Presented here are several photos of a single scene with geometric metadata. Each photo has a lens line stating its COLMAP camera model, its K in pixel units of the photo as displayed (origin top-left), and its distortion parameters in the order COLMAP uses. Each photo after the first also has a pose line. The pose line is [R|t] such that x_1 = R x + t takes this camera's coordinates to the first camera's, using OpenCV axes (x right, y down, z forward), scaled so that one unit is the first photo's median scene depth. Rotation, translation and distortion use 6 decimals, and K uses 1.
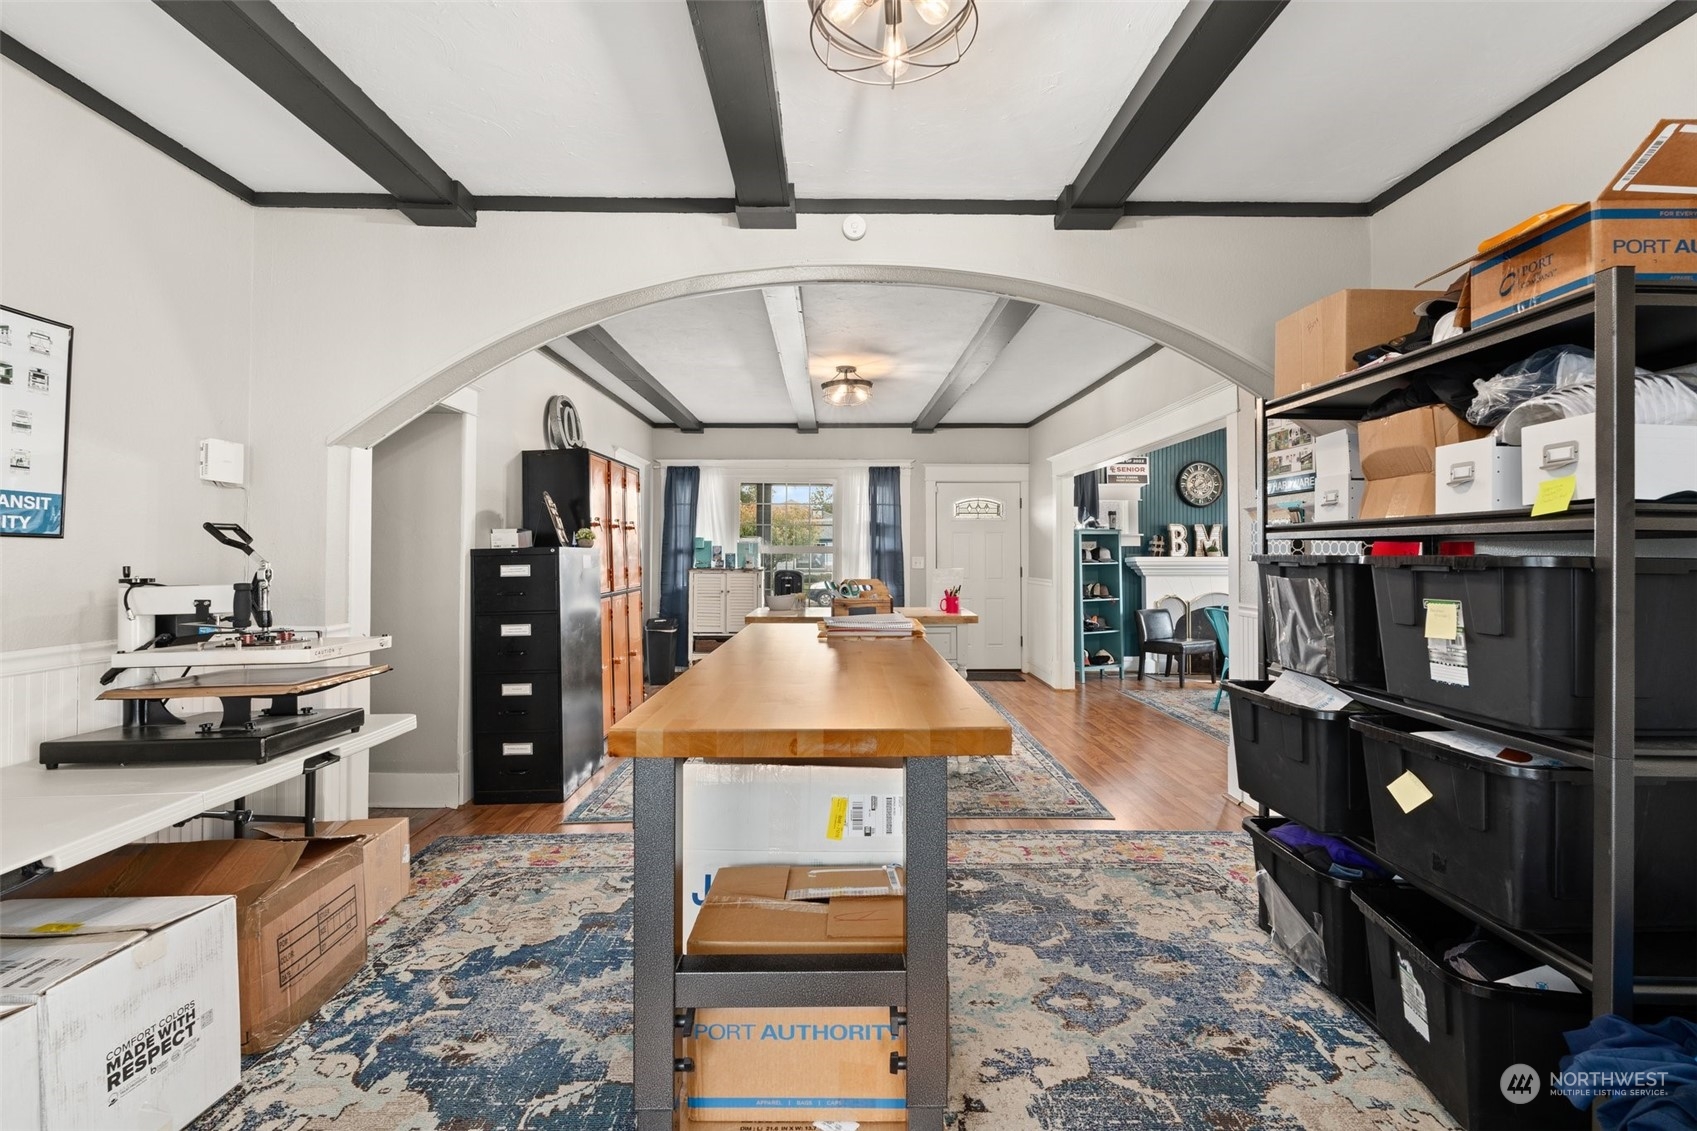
lens RADIAL K [[760.8, 0, 848.8], [0, 760.8, 561.0], [0, 0, 1]] dist [-0.001590, 0.000149]
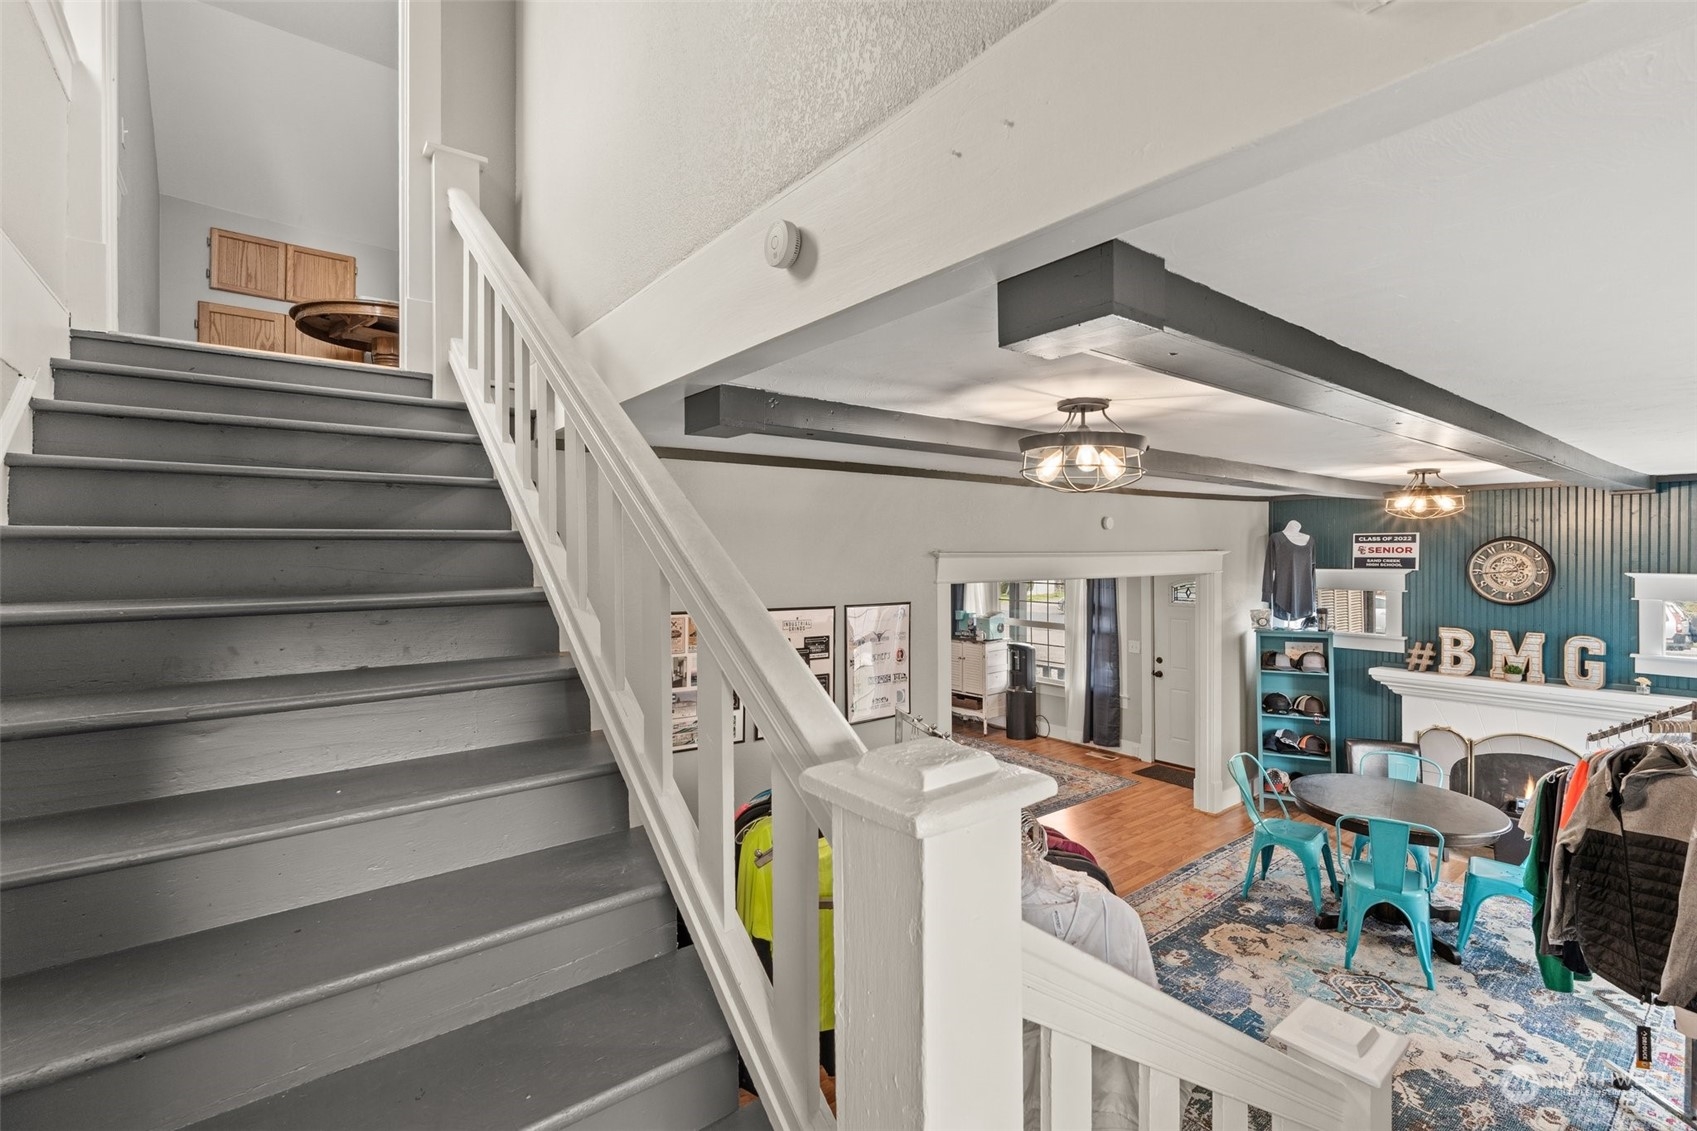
lens RADIAL K [[760.8, 0, 849.1], [0, 760.8, 558.8], [0, 0, 1]] dist [-0.001590, 0.000149]
pose [[0.604843, 0.006883, -0.796315, 0.653239], [-0.003811, 0.999976, 0.005749, -0.115266], [0.796336, -0.000442, 0.604855, 0.122008]]
